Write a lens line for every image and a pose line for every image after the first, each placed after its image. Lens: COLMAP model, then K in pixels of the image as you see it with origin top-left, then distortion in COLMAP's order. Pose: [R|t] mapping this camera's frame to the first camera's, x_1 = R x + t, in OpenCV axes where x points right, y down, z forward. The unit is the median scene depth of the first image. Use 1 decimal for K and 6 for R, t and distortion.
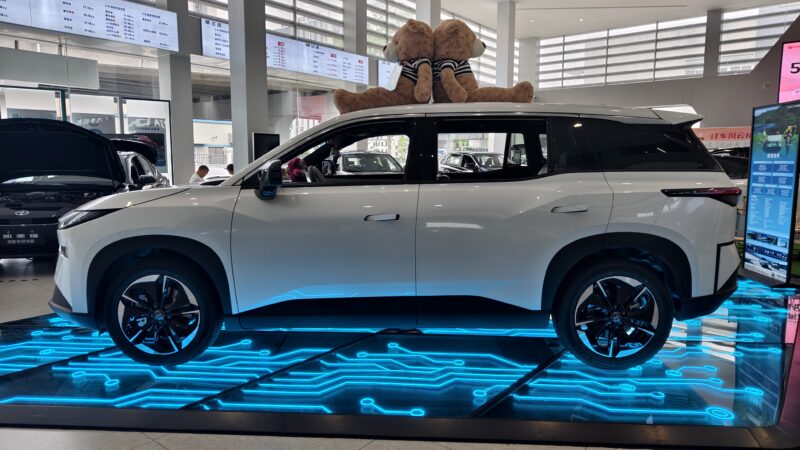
lens RADIAL K [[537.1, 0, 394.2], [0, 537.1, 222.8], [0, 0, 1]] dist [0.003206, -0.005581]
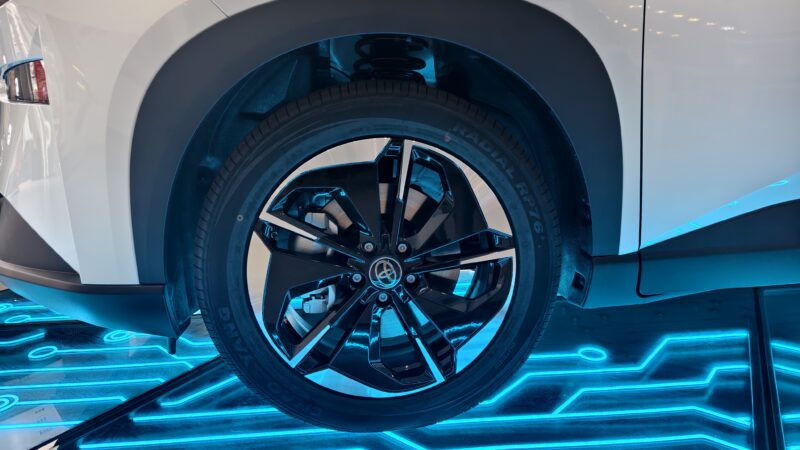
lens RADIAL K [[537.1, 0, 402.1], [0, 537.1, 220.9], [0, 0, 1]] dist [0.003206, -0.005581]
pose [[0.992562, -0.057131, 0.107501, -0.457476], [0.049910, 0.996388, 0.068707, 0.120787], [-0.111038, -0.062831, 0.991828, 0.694111]]
